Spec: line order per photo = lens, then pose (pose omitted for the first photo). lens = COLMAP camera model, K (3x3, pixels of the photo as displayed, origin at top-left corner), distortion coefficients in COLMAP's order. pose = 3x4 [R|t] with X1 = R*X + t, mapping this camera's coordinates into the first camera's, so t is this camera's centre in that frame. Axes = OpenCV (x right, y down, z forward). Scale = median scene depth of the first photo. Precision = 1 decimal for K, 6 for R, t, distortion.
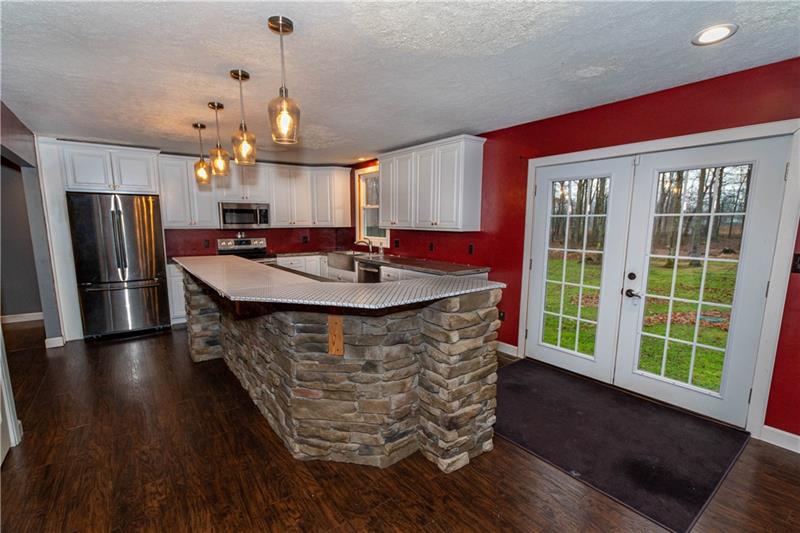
lens RADIAL K [[370.7, 0, 395.3], [0, 370.7, 277.9], [0, 0, 1]] dist [-0.002267, 0.000957]
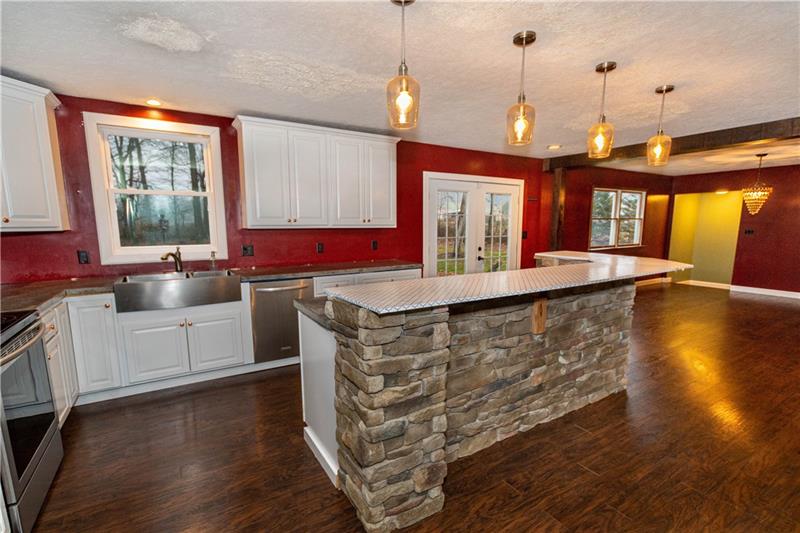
lens RADIAL K [[370.7, 0, 401.9], [0, 370.7, 279.1], [0, 0, 1]] dist [-0.002267, 0.000957]
pose [[0.083736, -0.157368, 0.983984, -1.000943], [0.149571, 0.978250, 0.143723, -0.146421], [-0.985199, 0.135141, 0.105452, 0.992675]]
